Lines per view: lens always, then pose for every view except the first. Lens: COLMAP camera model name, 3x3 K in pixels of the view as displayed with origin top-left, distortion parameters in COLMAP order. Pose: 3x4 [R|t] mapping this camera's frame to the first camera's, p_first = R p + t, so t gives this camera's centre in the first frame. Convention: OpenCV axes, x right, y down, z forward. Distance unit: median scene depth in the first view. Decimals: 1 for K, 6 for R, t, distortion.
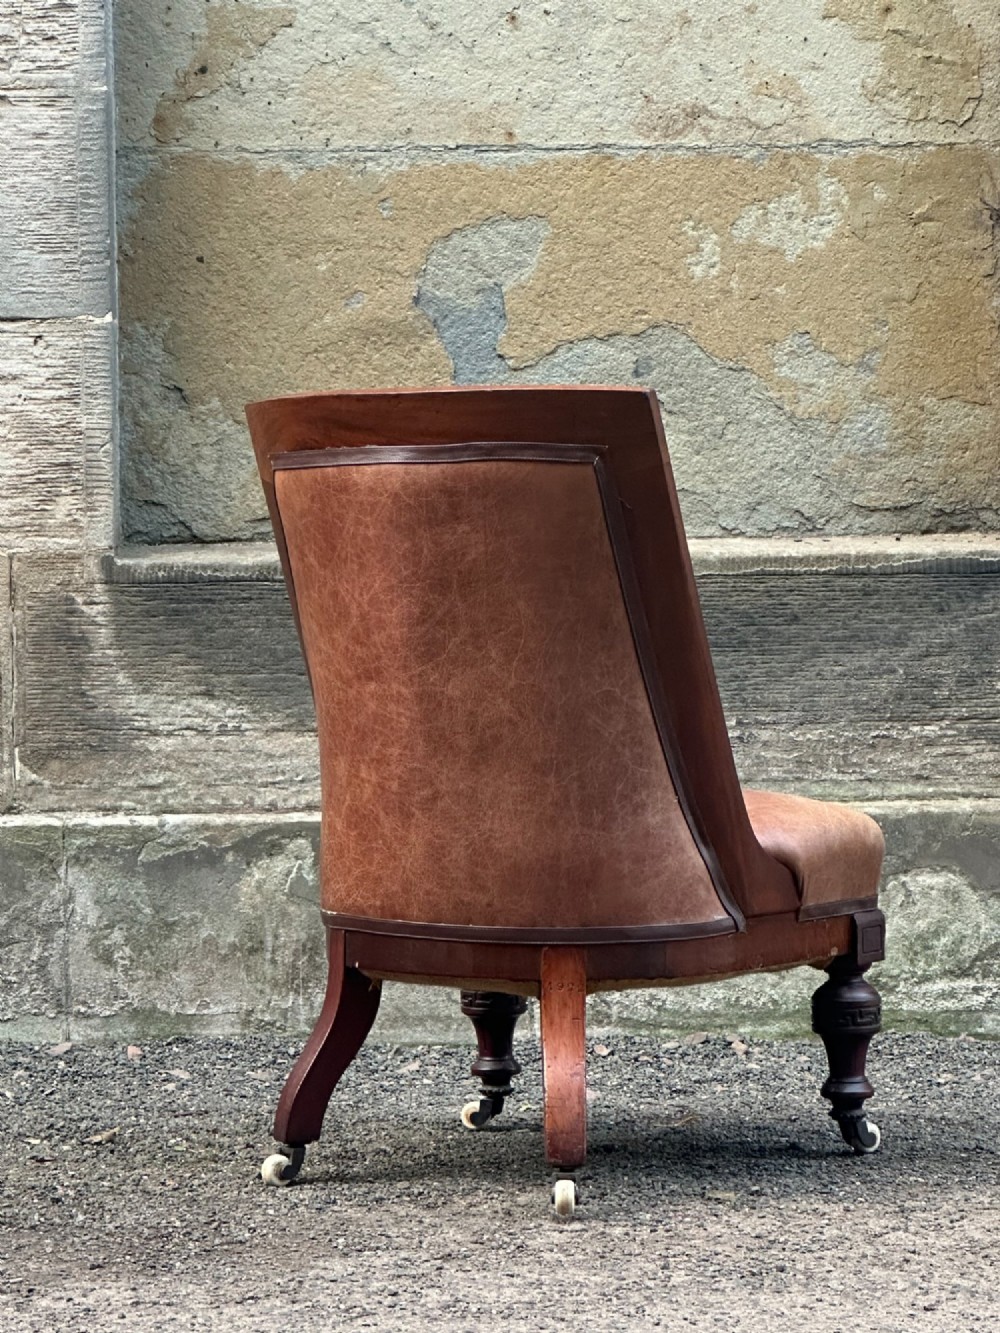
lens RADIAL K [[4408.8, 0, 508.4], [0, 4408.8, 643.4], [0, 0, 1]] dist [0.068978, 0.000000]
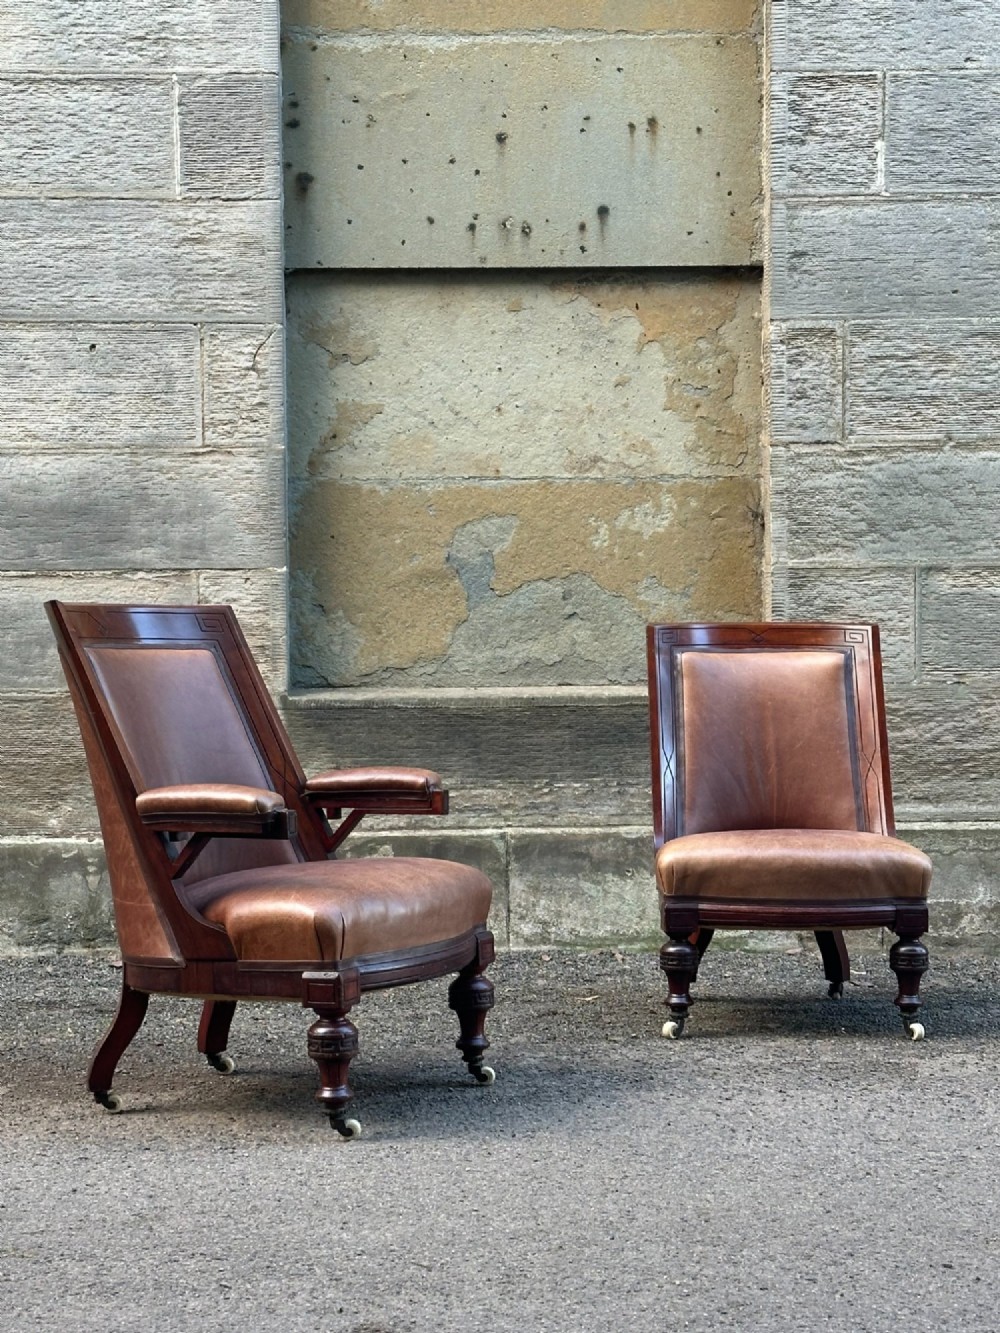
lens RADIAL K [[2545.8, 0, 494.7], [0, 2545.8, 690.2], [0, 0, 1]] dist [0.174165, 0.000000]
pose [[0.999839, 0.002346, 0.017762, -0.020142], [-0.002275, 0.999989, -0.003992, -0.017634], [-0.017771, 0.003951, 0.999834, -0.089049]]
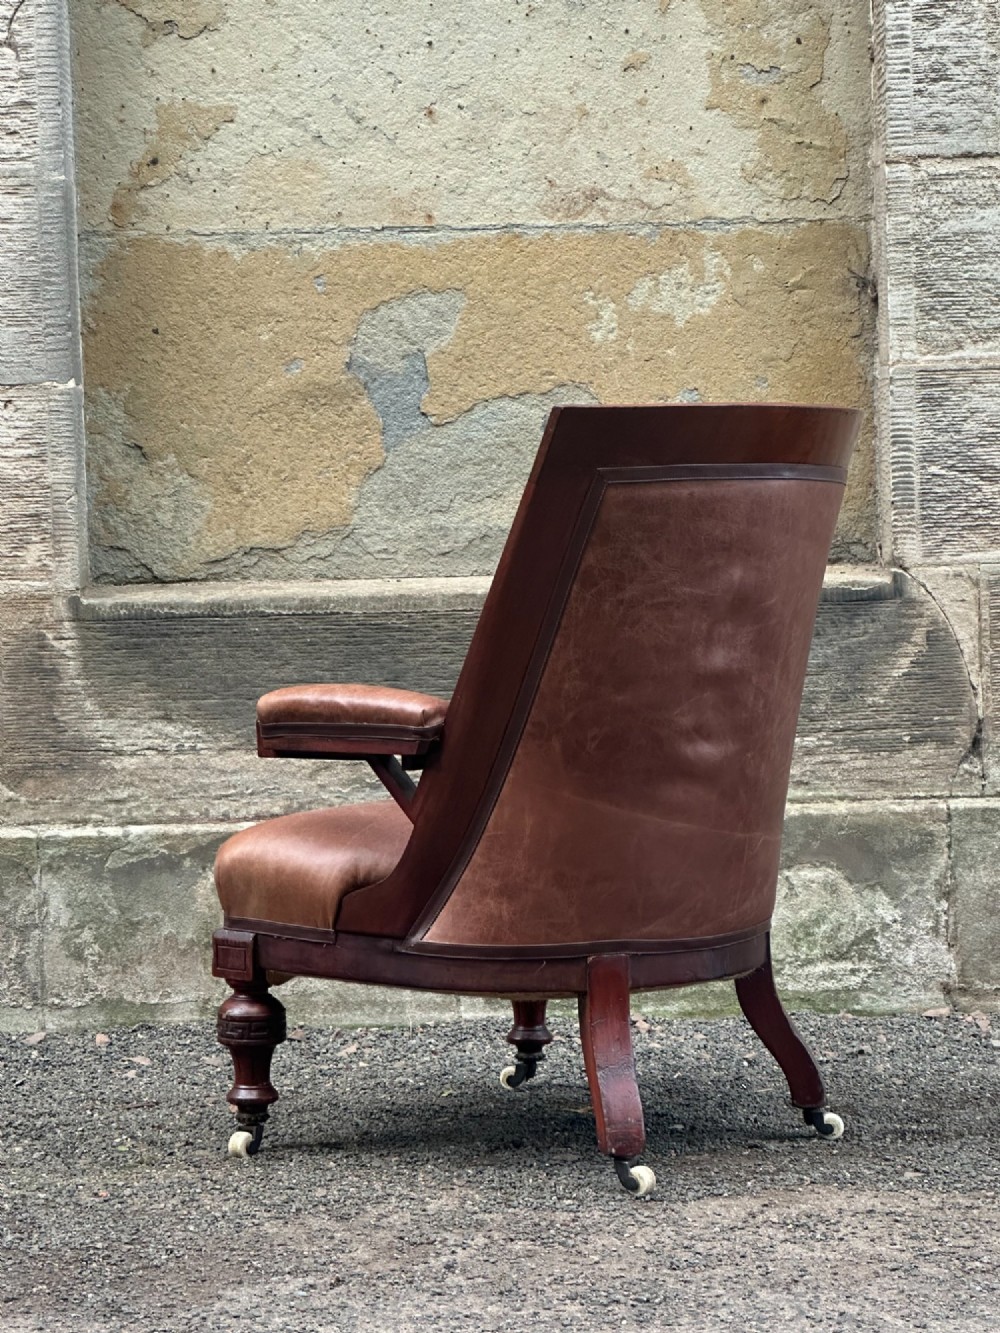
lens RADIAL K [[3152.4, 0, 513.9], [0, 3152.4, 636.8], [0, 0, 1]] dist [0.212689, 0.000000]
pose [[0.999907, -0.013536, 0.001700, 0.019331], [0.013525, 0.999888, 0.006458, -0.013174], [-0.001787, -0.006434, 0.999978, 0.193528]]
